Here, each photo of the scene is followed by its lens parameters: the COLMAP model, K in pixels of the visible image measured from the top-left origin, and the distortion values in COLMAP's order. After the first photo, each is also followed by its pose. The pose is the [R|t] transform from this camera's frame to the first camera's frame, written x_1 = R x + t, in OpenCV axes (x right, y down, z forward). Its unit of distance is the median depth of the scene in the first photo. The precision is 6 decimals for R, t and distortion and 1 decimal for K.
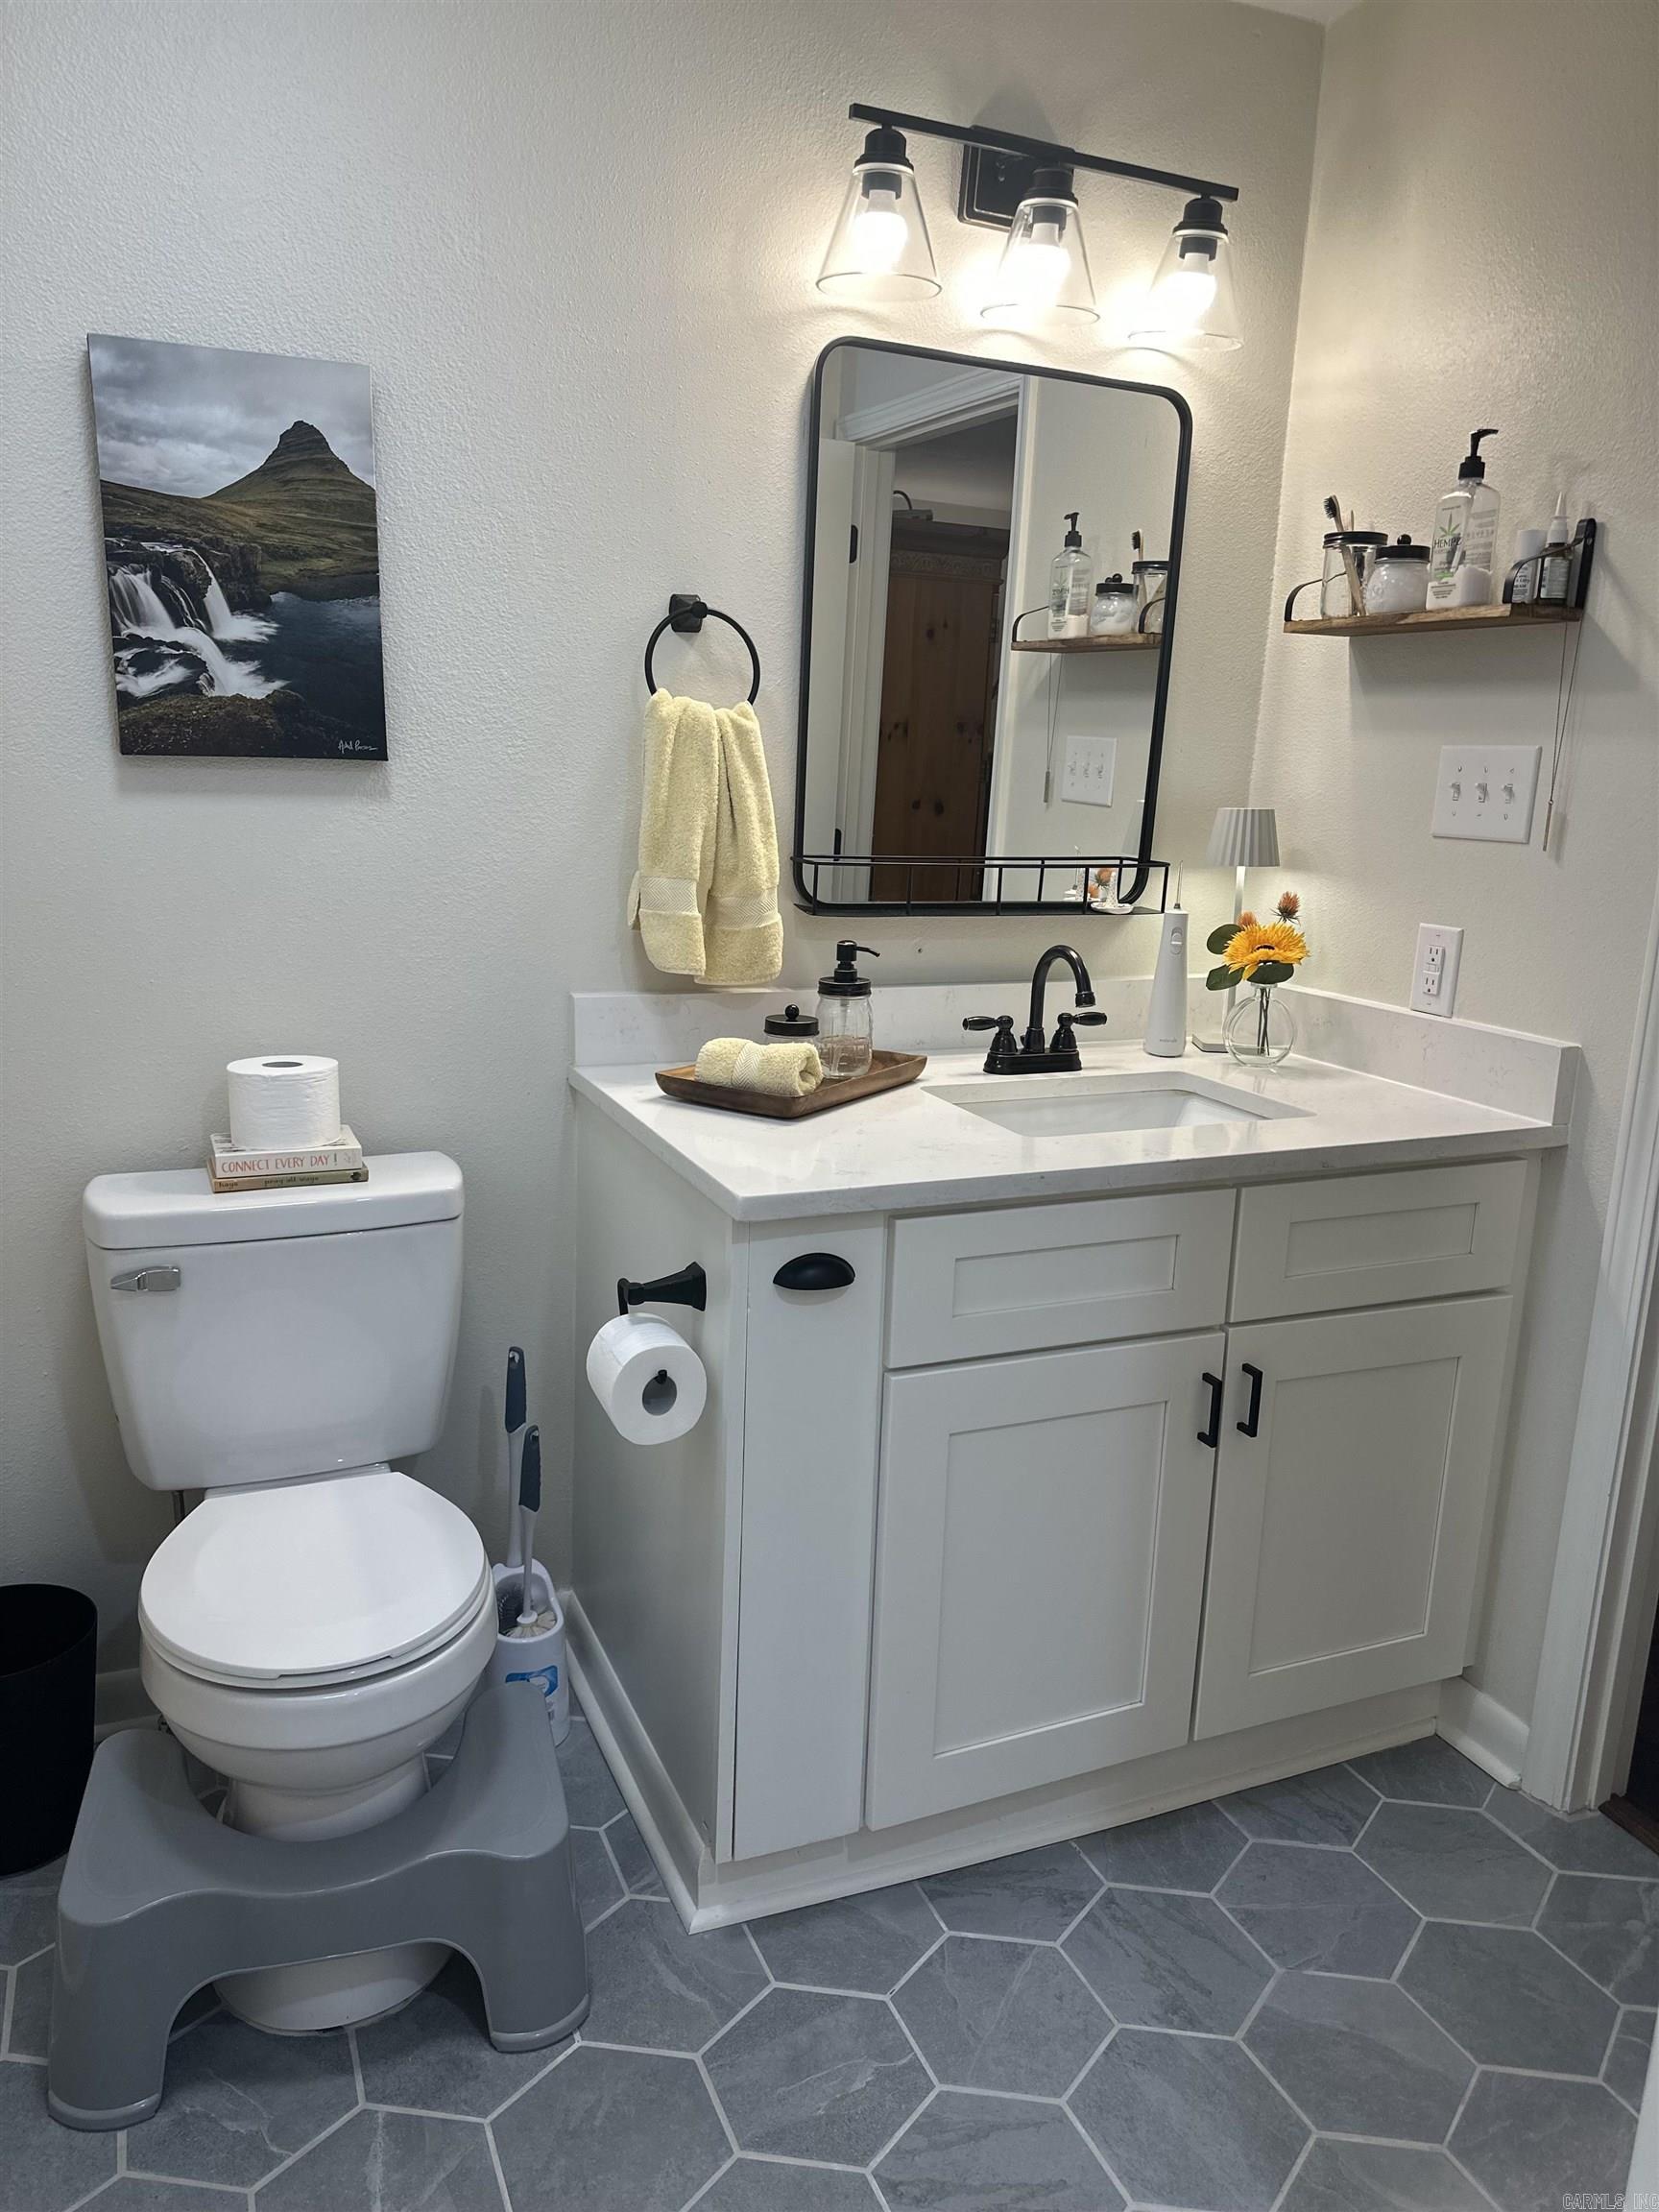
lens RADIAL K [[1556.3, 0, 829.5], [0, 1556.3, 1106.0], [0, 0, 1]] dist [-0.051651, -0.001342]
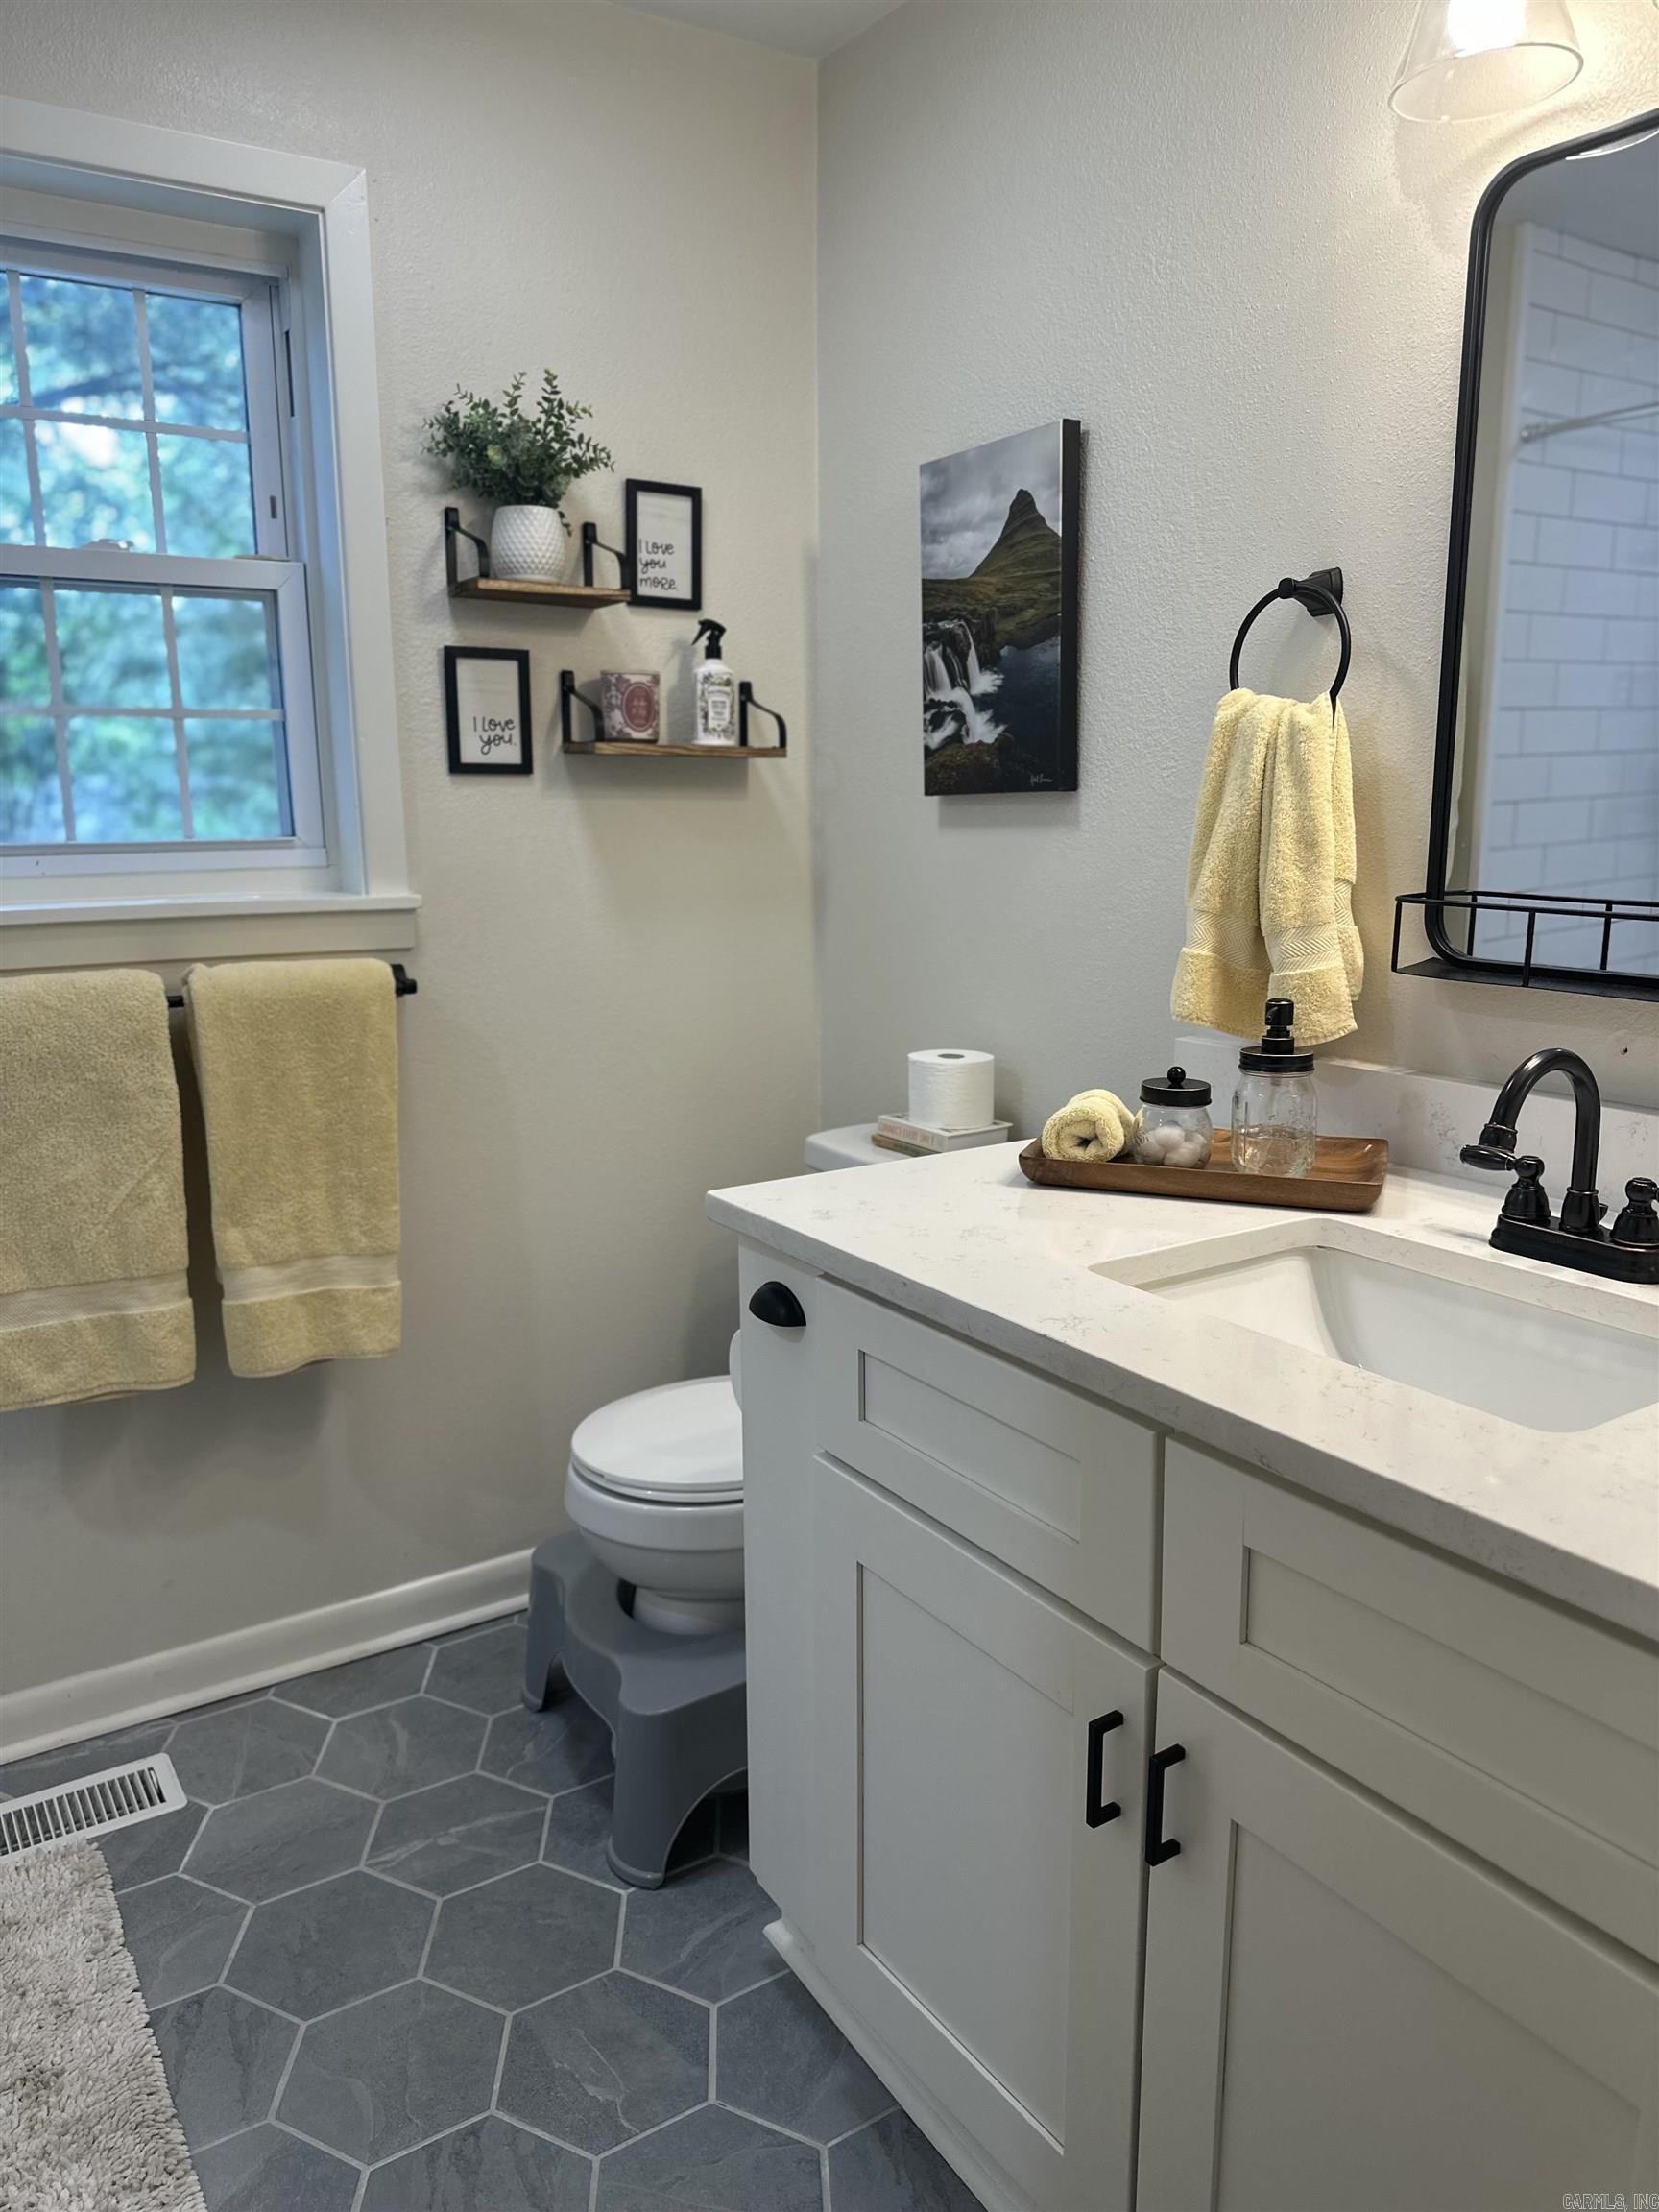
lens RADIAL K [[1512.7, 0, 827.7], [0, 1512.7, 1120.0], [0, 0, 1]] dist [-0.002143, -0.049245]
pose [[0.159130, 0.155807, -0.974885, 0.773554], [-0.198834, 0.972292, 0.122937, -0.107266], [0.967028, 0.174277, 0.185701, 0.737656]]
